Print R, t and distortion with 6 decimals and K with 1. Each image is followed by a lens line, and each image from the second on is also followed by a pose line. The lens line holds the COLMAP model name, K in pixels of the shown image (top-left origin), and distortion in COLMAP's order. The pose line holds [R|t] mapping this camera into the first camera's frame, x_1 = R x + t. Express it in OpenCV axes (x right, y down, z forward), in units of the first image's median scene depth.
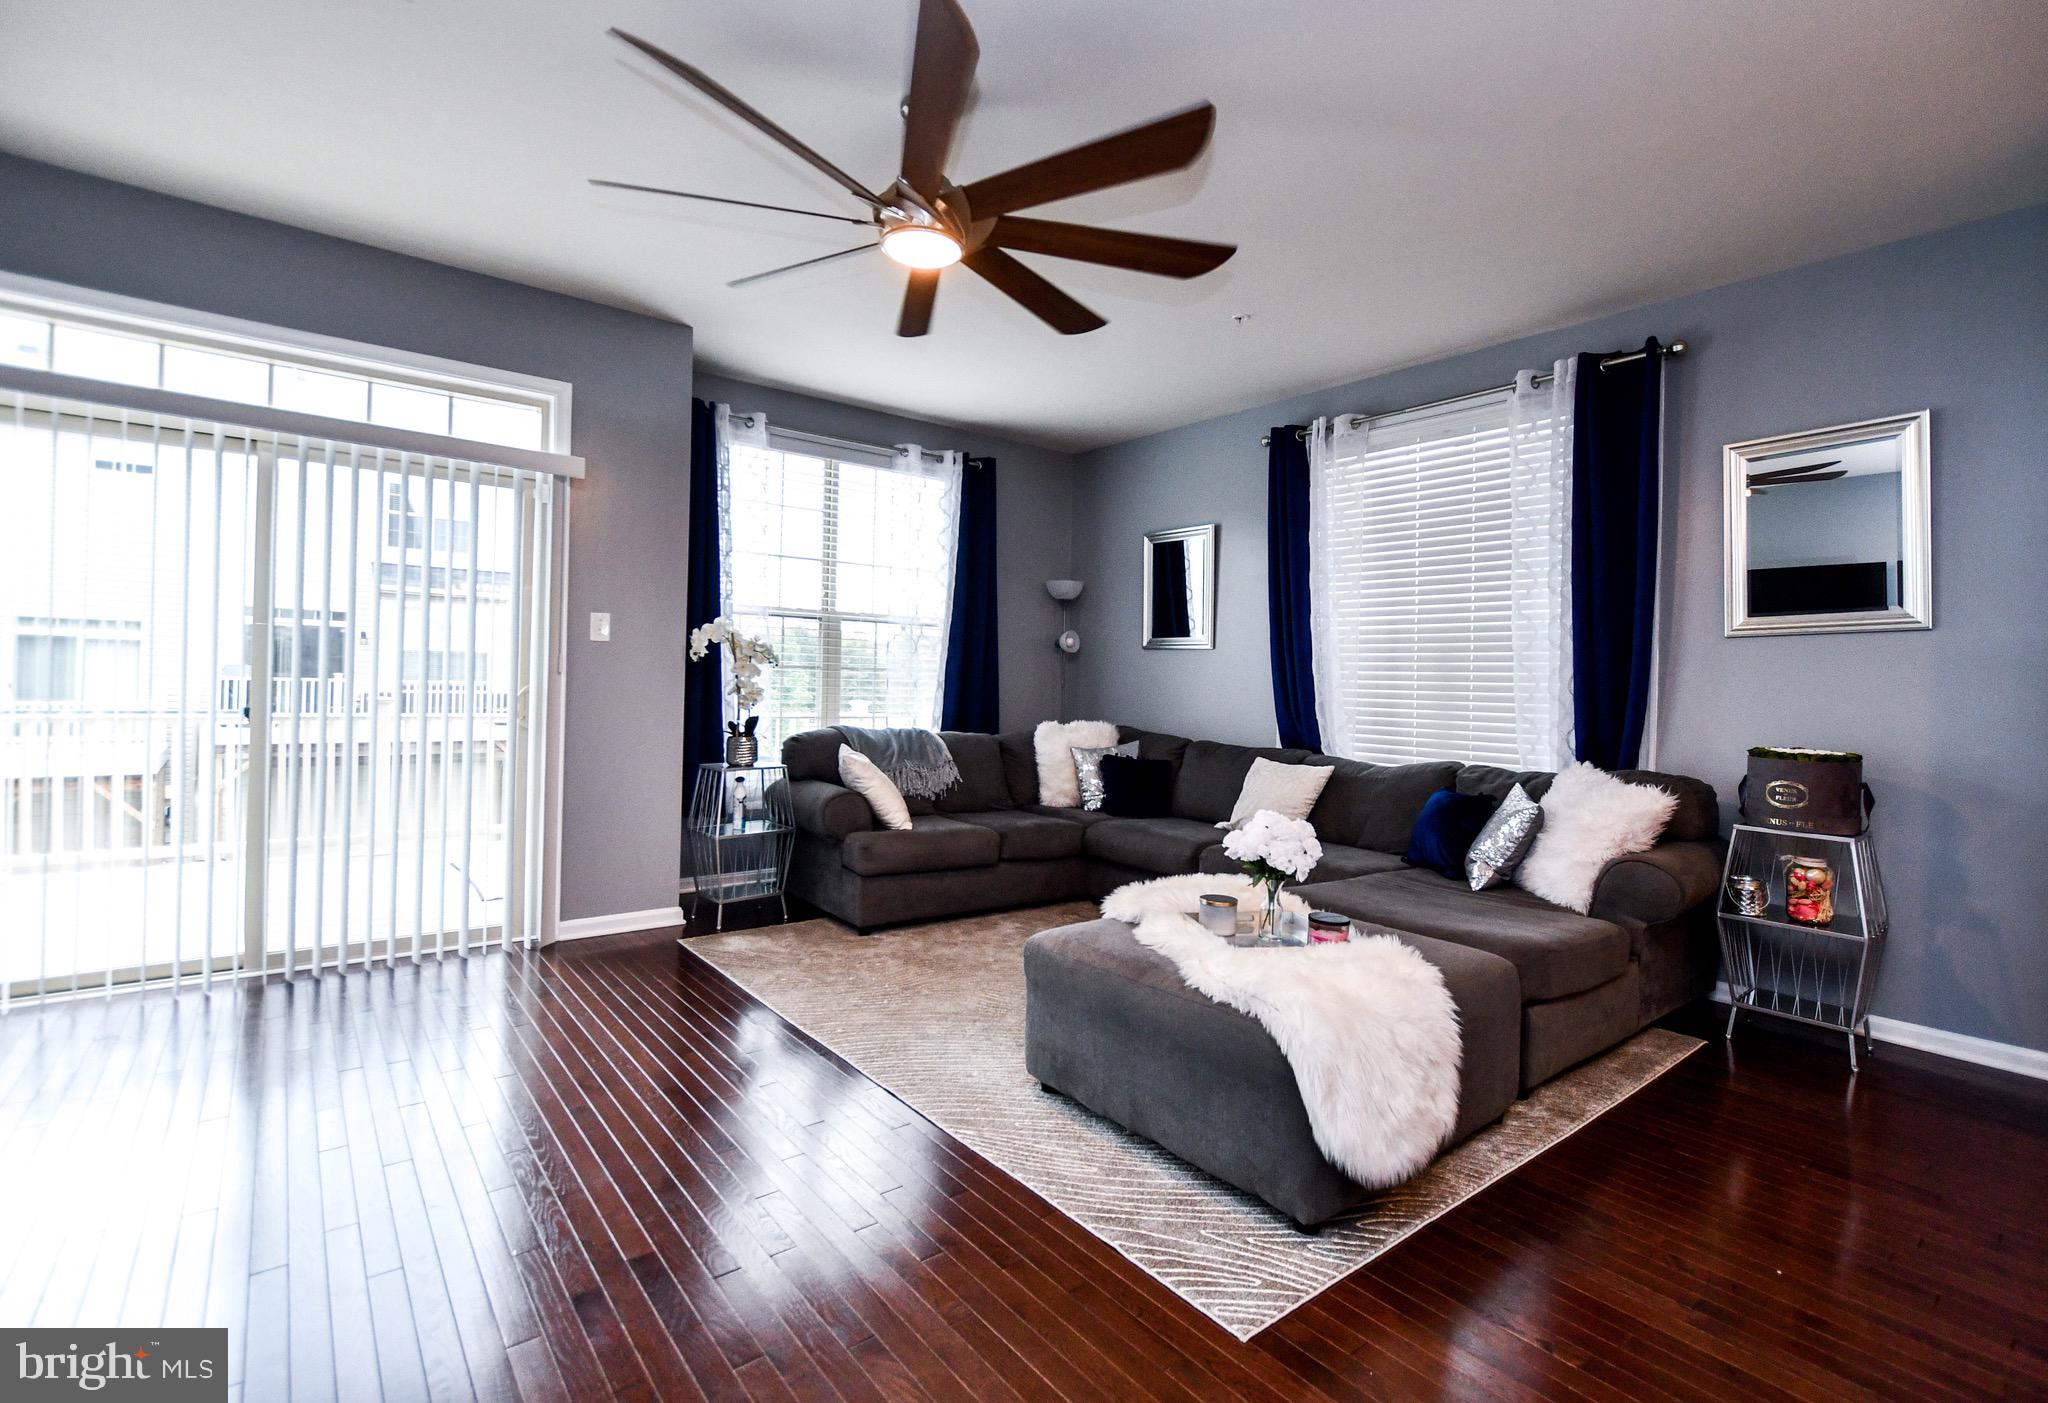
lens RADIAL K [[941.4, 0, 1032.1], [0, 941.4, 680.1], [0, 0, 1]] dist [-0.000081, -0.000116]
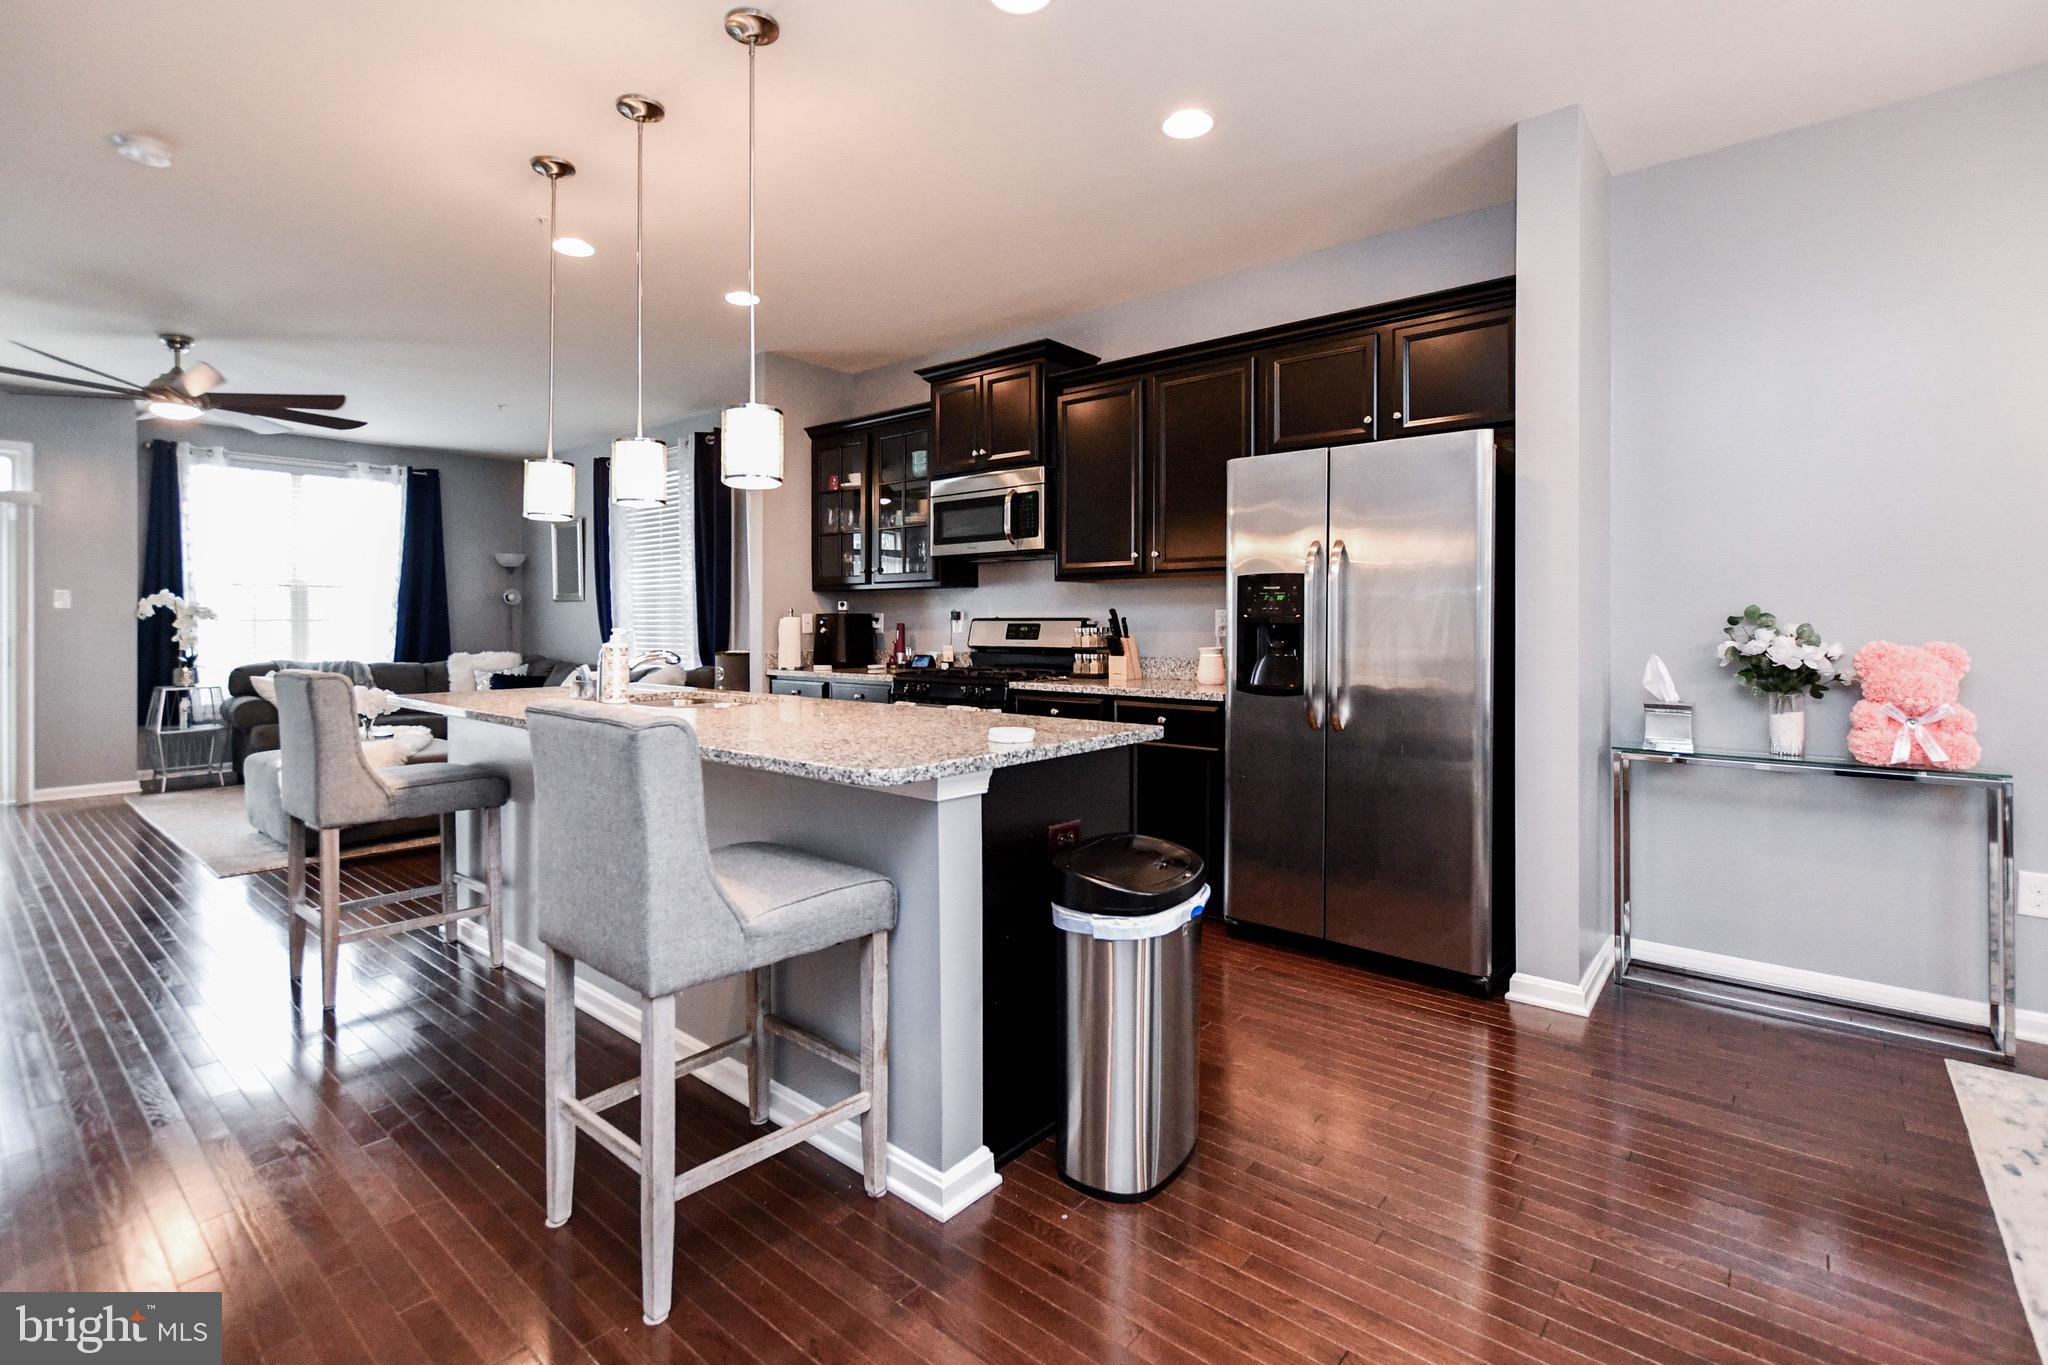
lens RADIAL K [[943.2, 0, 1009.0], [0, 943.2, 618.9], [0, 0, 1]] dist [-0.002226, -0.000340]
pose [[0.981303, -0.026772, 0.190599, 0.619850], [0.027222, 0.999629, 0.000258, 0.014663], [-0.190535, 0.004935, 0.981668, -0.650538]]
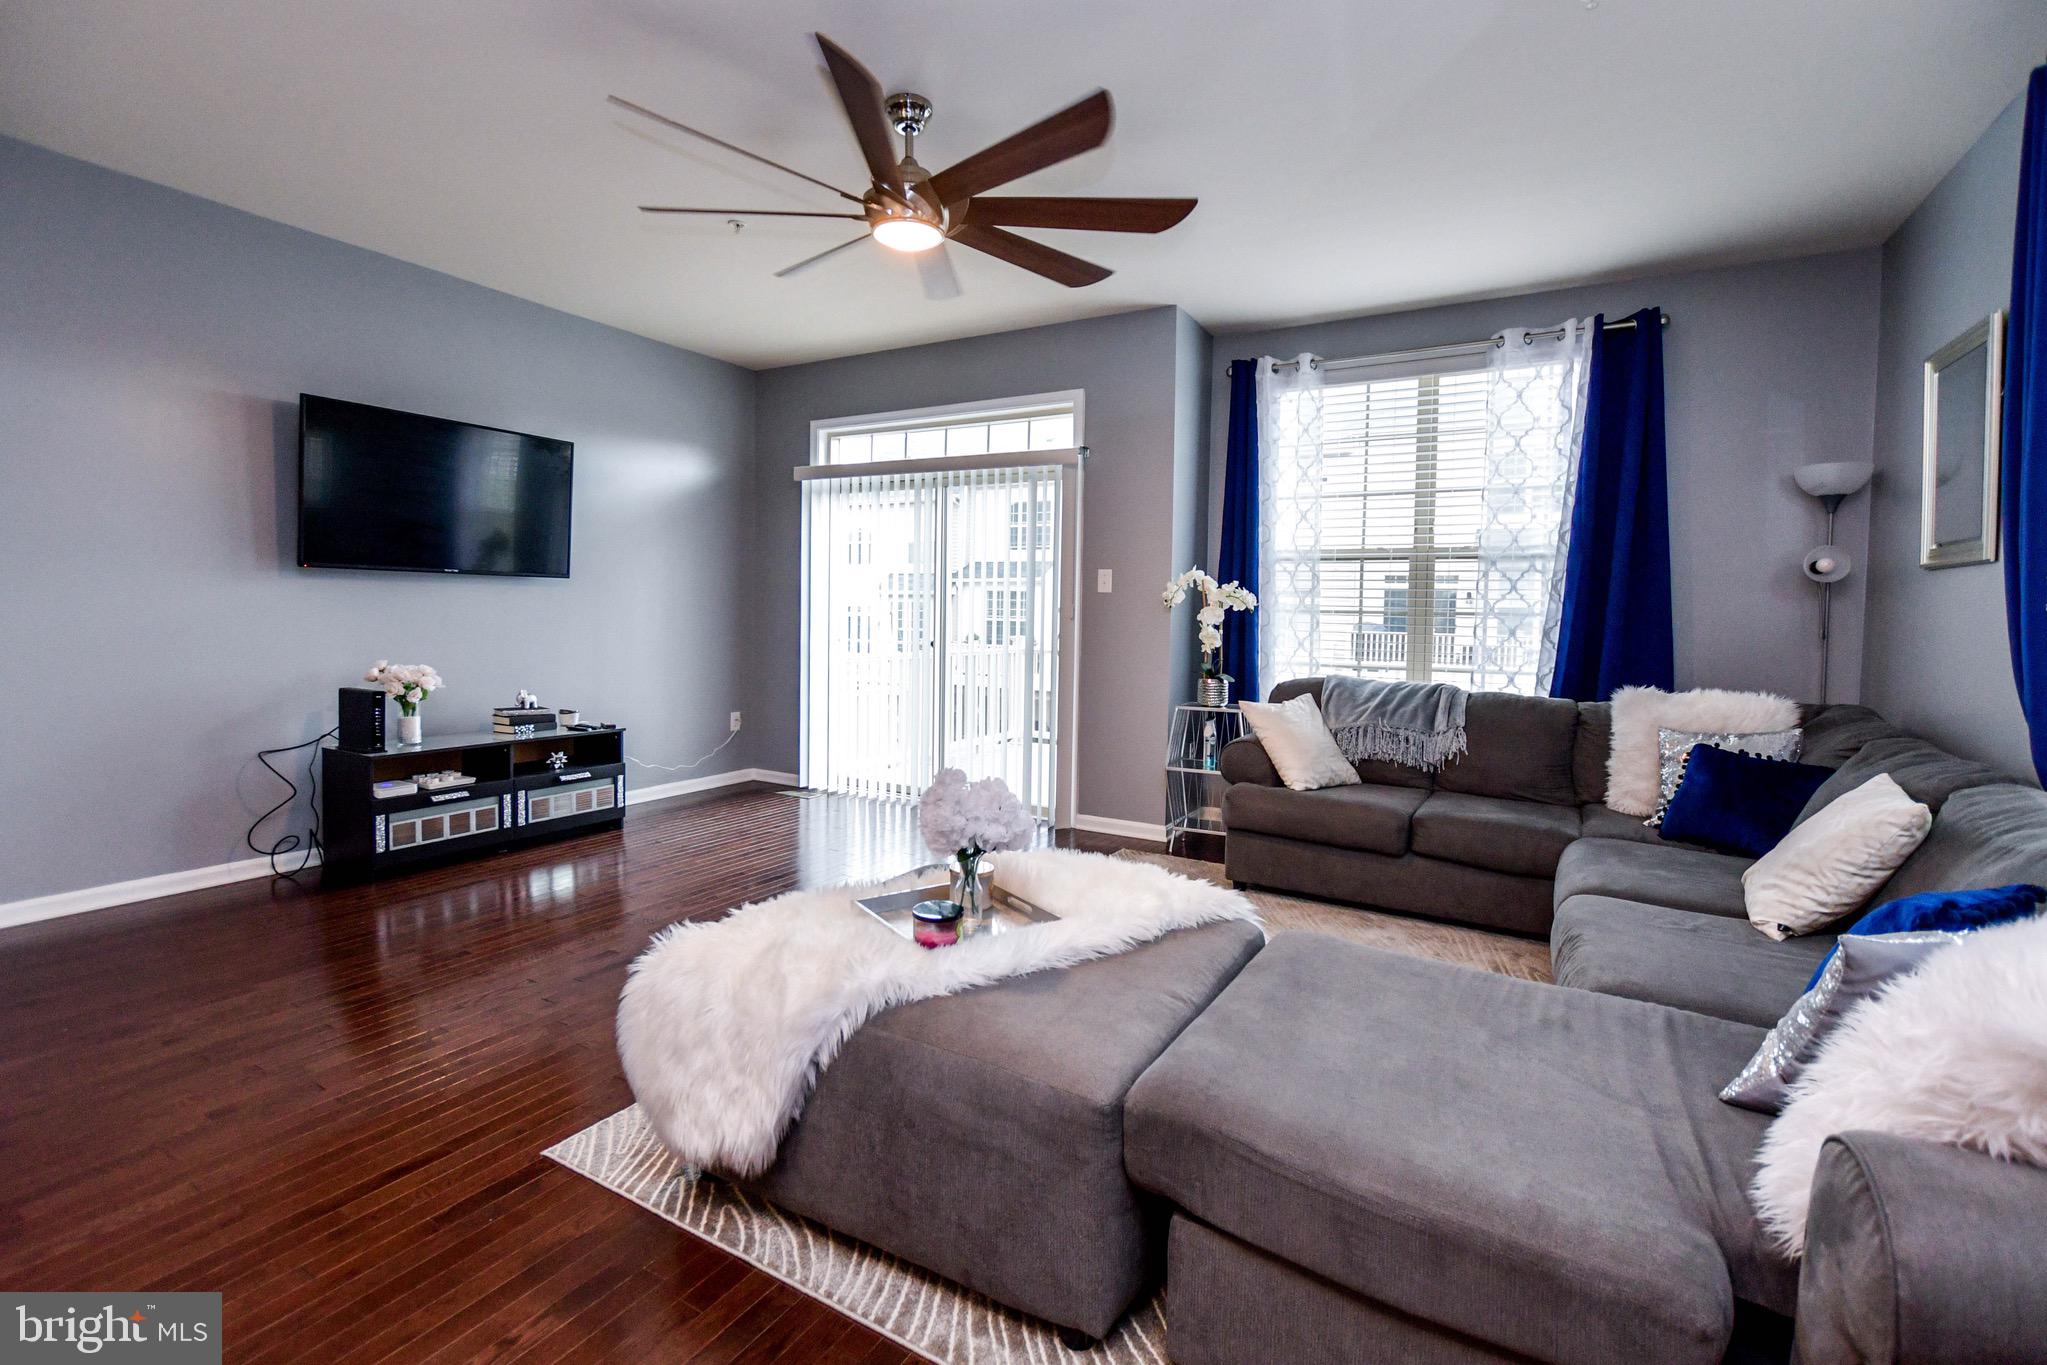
lens RADIAL K [[924.6, 0, 1018.8], [0, 924.6, 645.6], [0, 0, 1]] dist [-0.003001, -0.000200]
pose [[0.362885, 0.015620, -0.931703, 0.501807], [-0.008465, 0.999874, 0.013466, 0.009943], [0.931795, 0.003000, 0.362972, 0.371113]]
